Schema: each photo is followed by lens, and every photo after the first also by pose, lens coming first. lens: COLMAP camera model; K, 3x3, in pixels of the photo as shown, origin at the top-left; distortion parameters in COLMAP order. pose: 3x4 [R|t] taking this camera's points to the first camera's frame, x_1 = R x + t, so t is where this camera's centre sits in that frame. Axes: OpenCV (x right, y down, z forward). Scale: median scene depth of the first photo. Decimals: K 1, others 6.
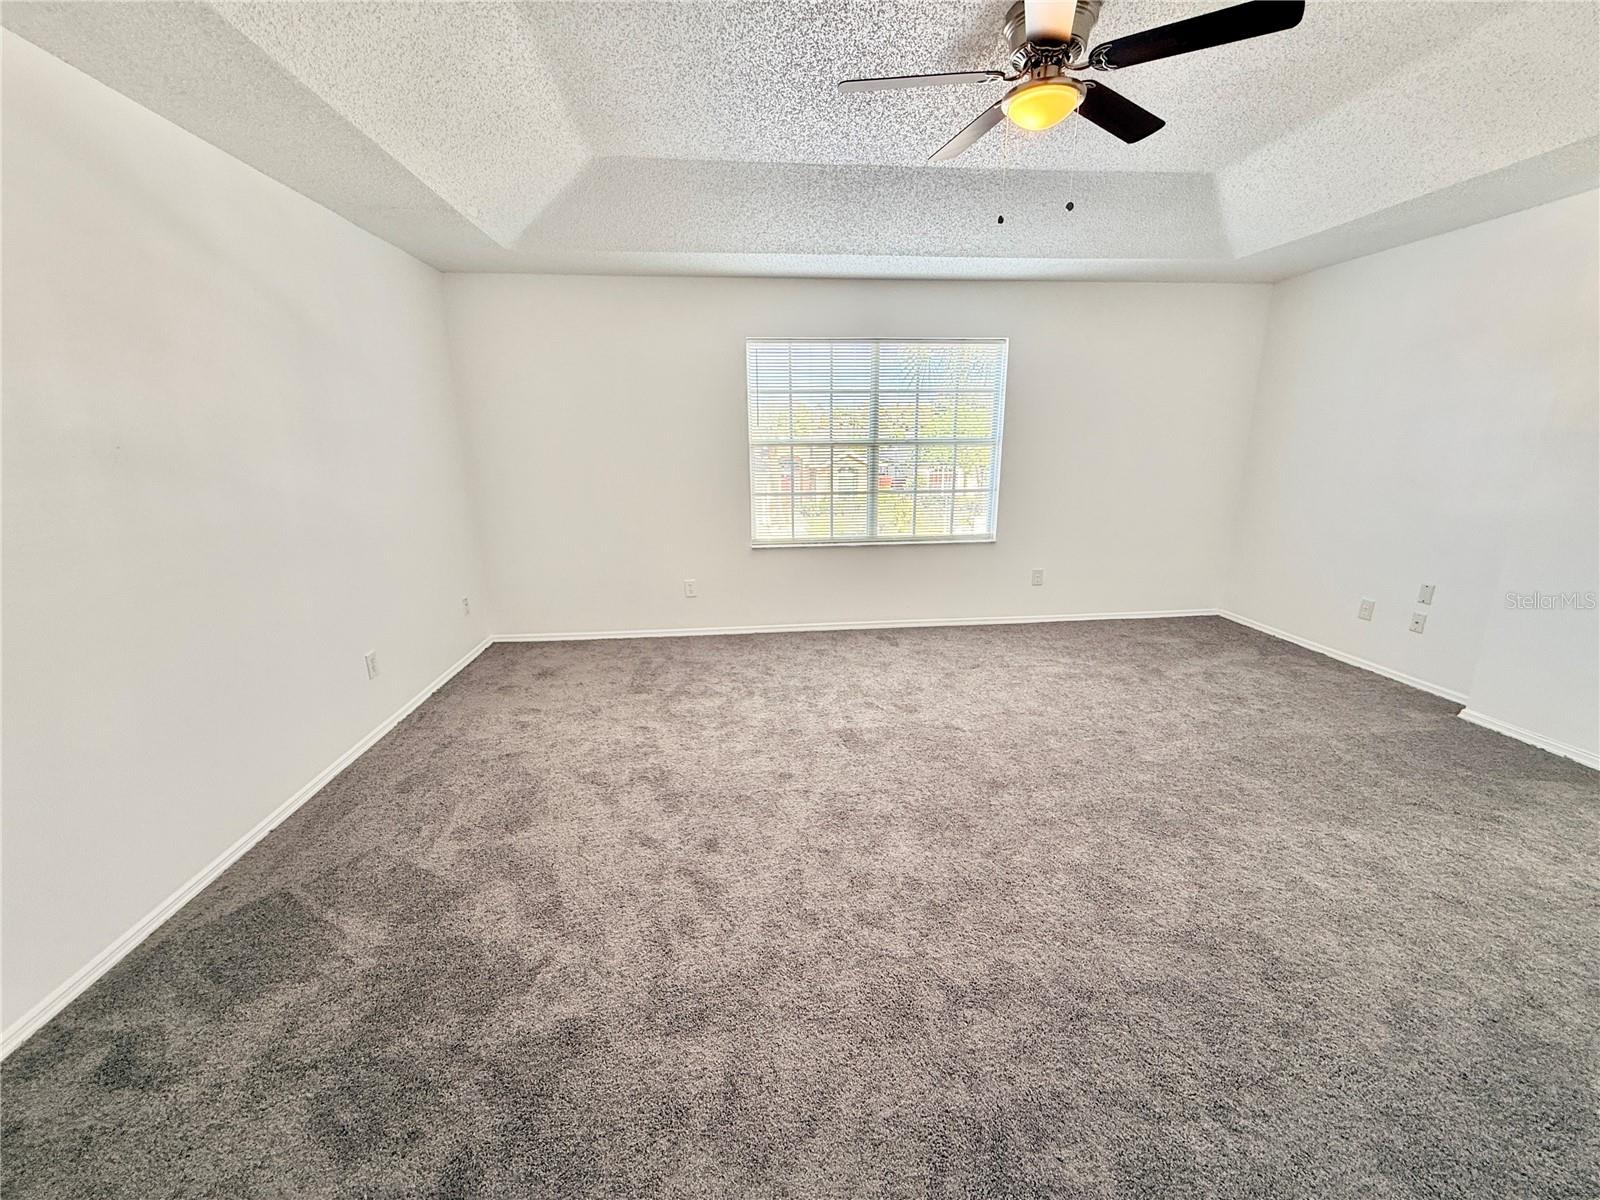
lens RADIAL K [[633.4, 0, 806.3], [0, 633.4, 601.9], [0, 0, 1]] dist [-0.000222, -0.000487]
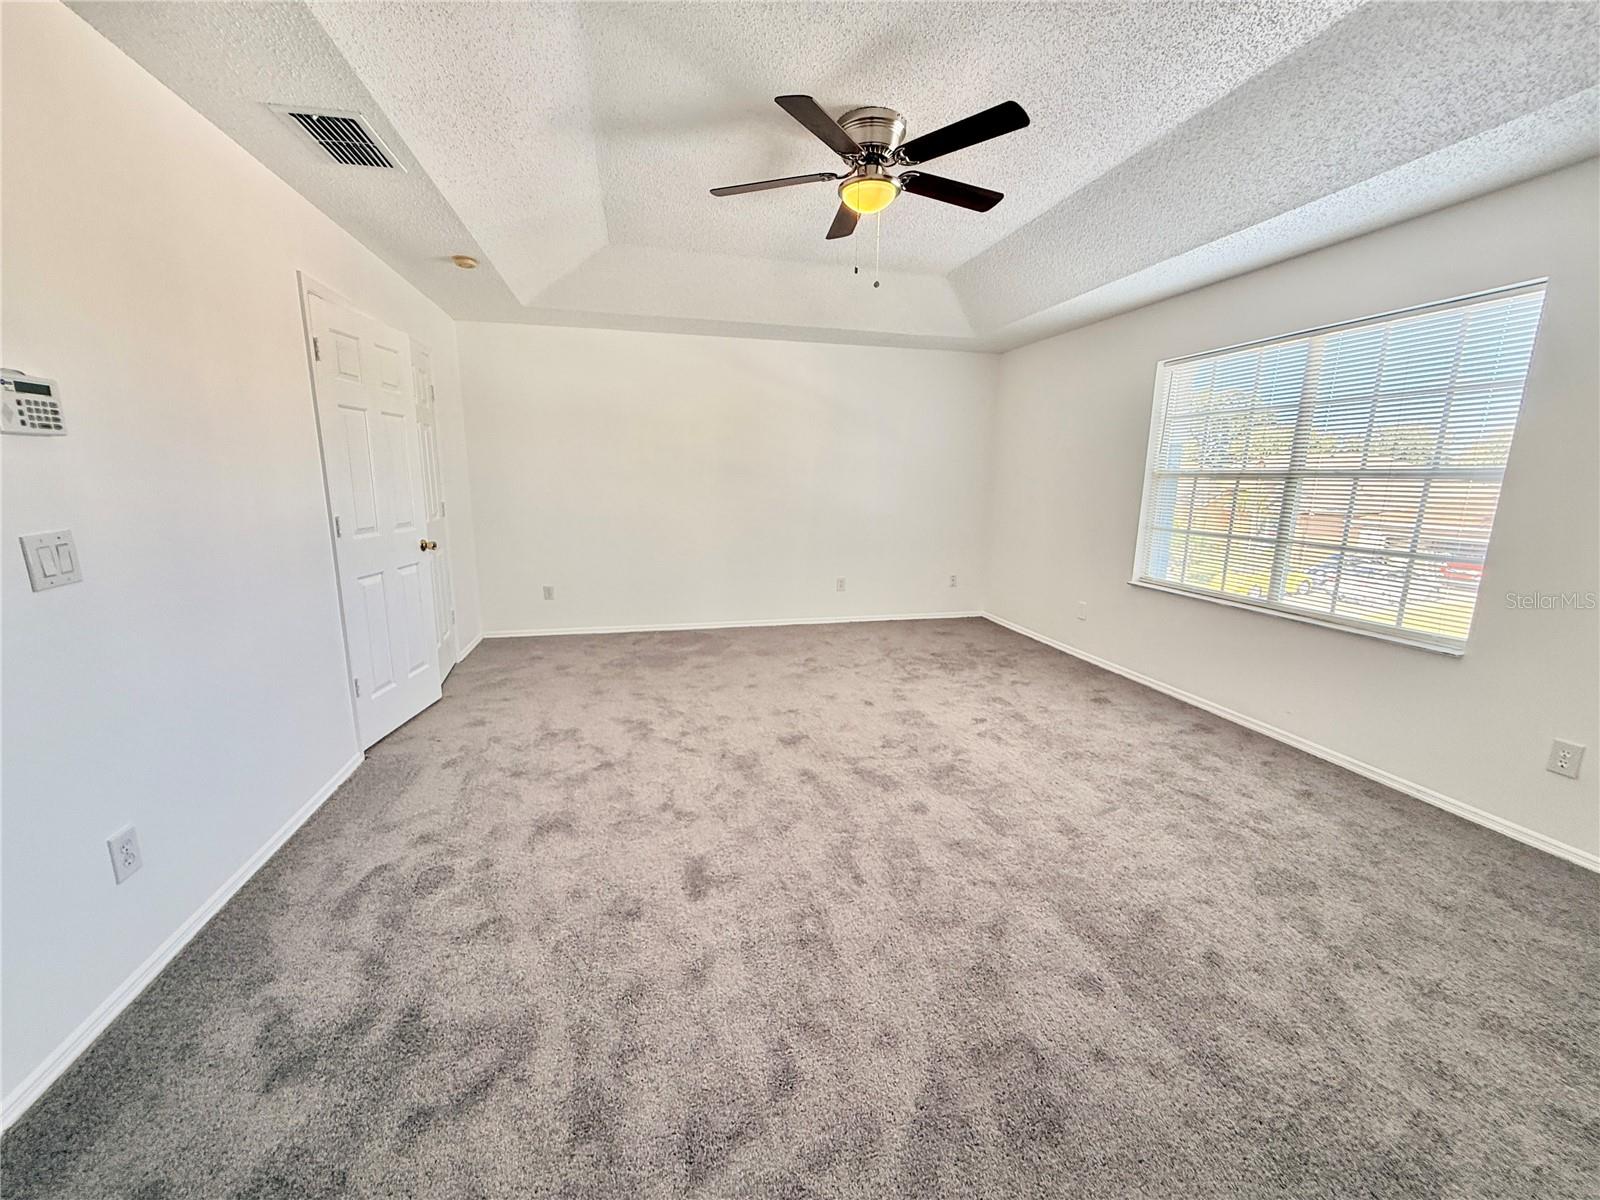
lens RADIAL K [[633.4, 0, 793.6], [0, 633.4, 605.4], [0, 0, 1]] dist [-0.000222, -0.000487]
pose [[0.136672, 0.208092, -0.968513, 1.443855], [-0.262882, 0.950253, 0.167072, -0.150418], [0.955099, 0.231771, 0.184577, 0.678817]]
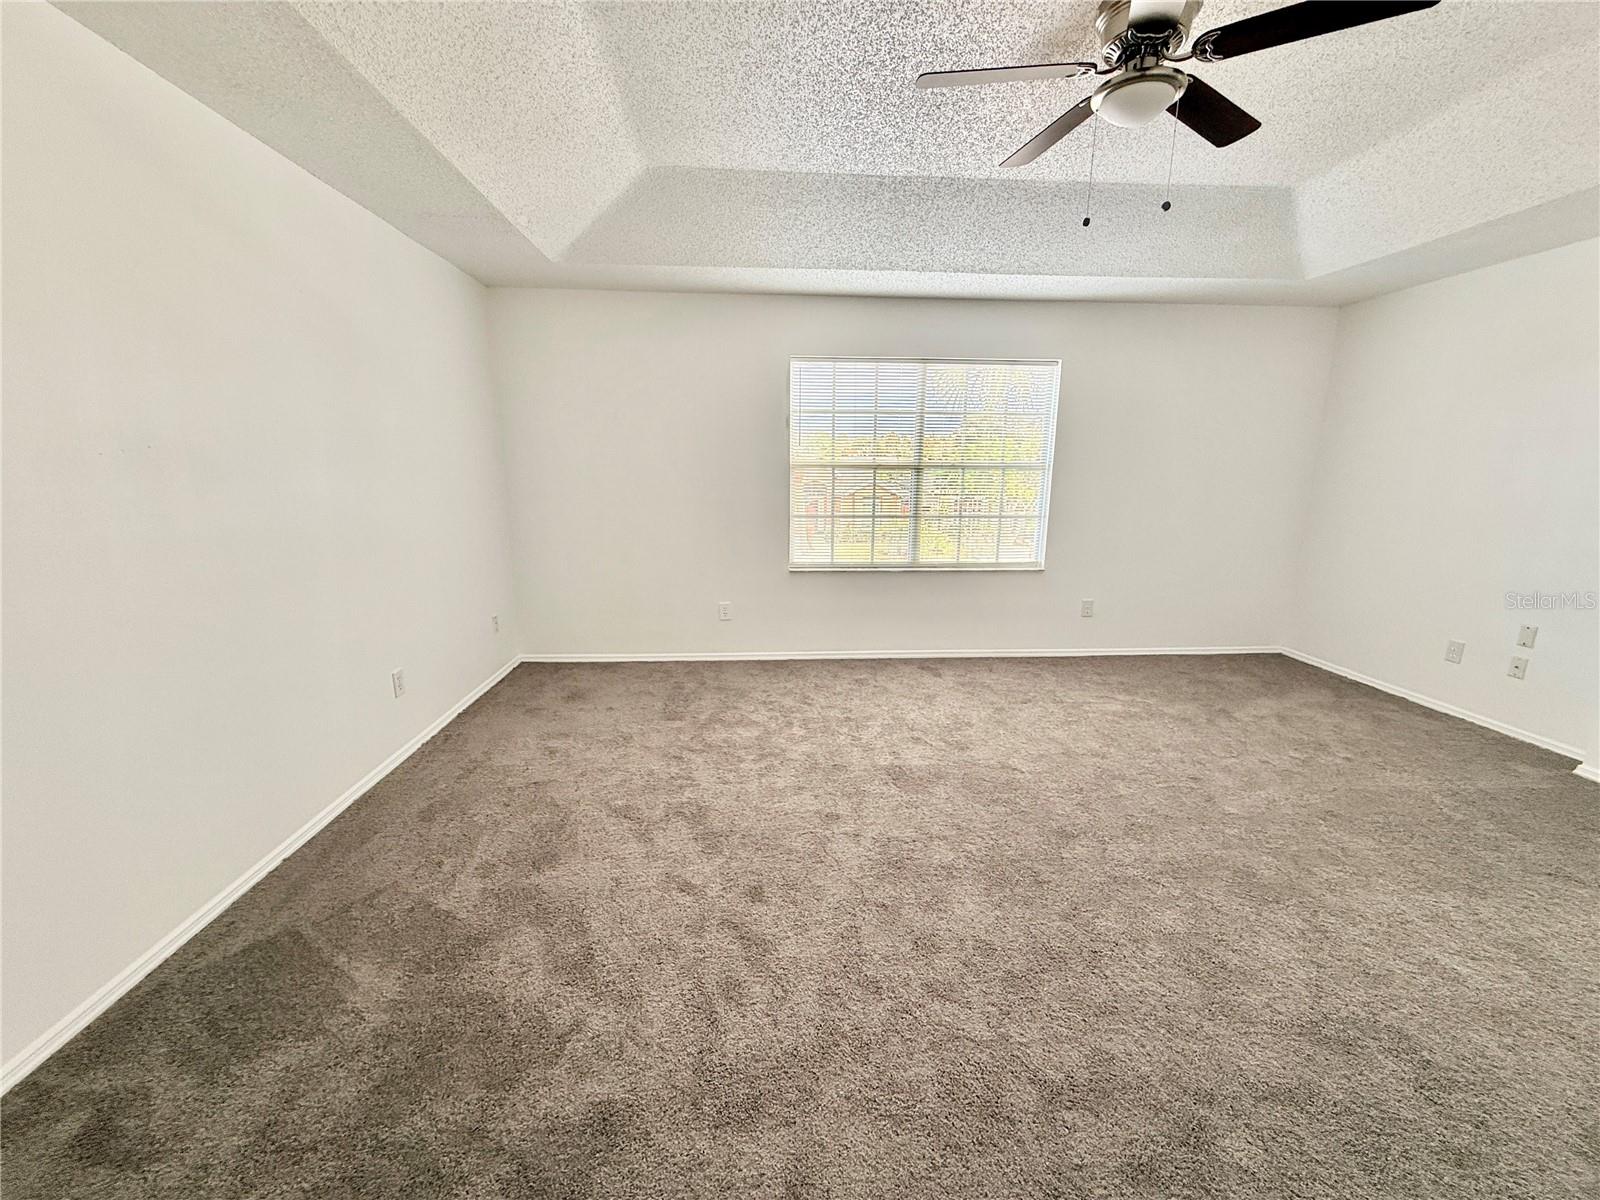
lens RADIAL K [[633.4, 0, 807.1], [0, 633.4, 602.7], [0, 0, 1]] dist [-0.000222, -0.000487]
pose [[0.999280, 0.023216, -0.030006, -0.055338], [-0.024410, 0.998898, -0.040083, 0.002034], [0.029042, 0.040786, 0.998746, 0.073321]]
